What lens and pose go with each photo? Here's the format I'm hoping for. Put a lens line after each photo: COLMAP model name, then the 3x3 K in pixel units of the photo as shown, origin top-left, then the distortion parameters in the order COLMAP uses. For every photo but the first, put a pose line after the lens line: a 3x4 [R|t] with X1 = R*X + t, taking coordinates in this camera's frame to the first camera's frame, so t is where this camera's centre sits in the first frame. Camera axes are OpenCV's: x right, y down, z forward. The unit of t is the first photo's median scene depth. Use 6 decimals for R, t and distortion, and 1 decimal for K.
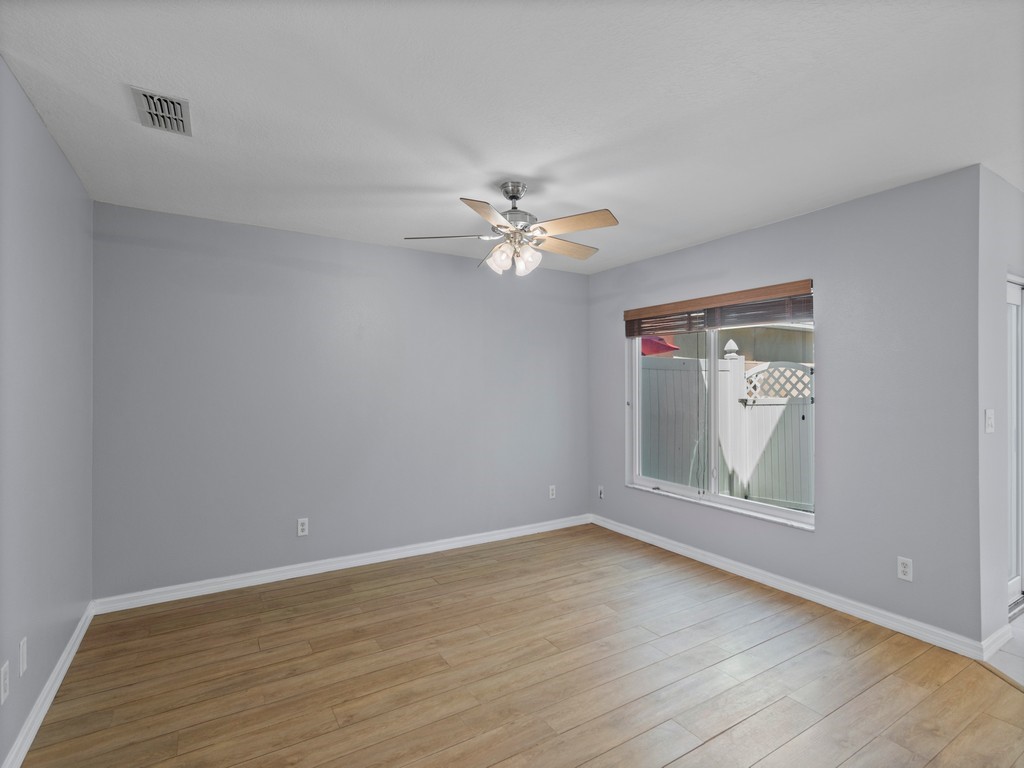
lens RADIAL K [[502.6, 0, 508.5], [0, 502.6, 384.8], [0, 0, 1]] dist [-0.004602, 0.003356]
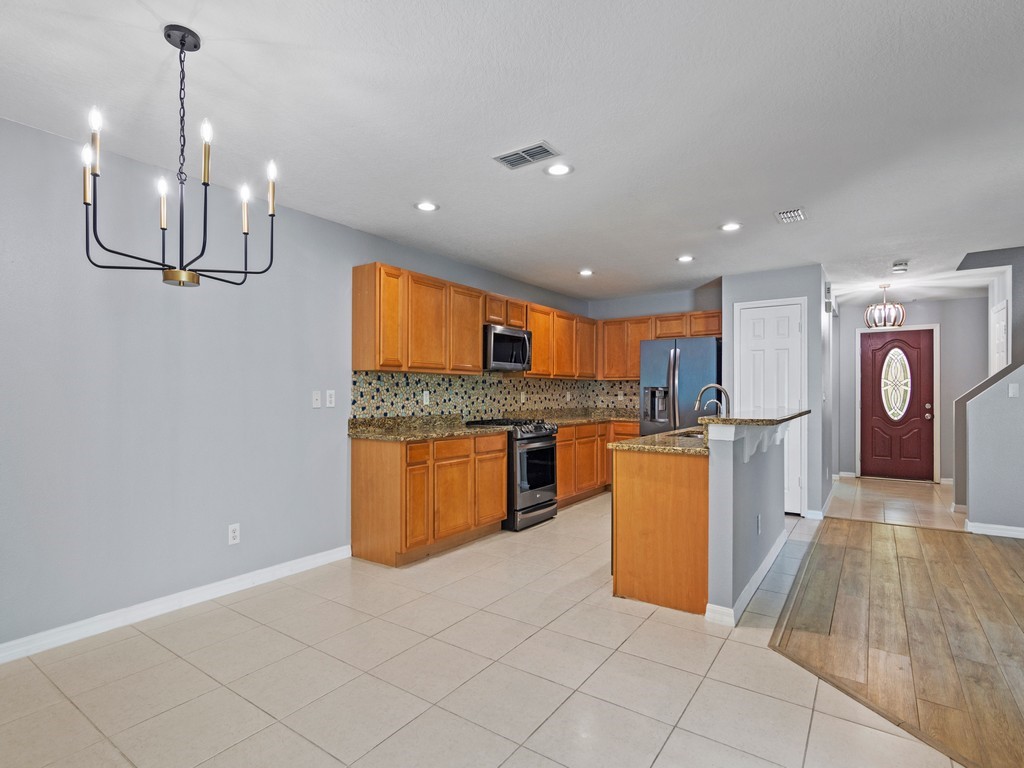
lens RADIAL K [[521.6, 0, 507.0], [0, 521.6, 394.6], [0, 0, 1]] dist [-0.011839, 0.002887]
pose [[-0.918192, 0.004547, -0.396110, 1.403728], [0.001633, 0.999969, 0.007692, 0.042282], [0.396132, 0.006416, -0.918171, 1.024138]]
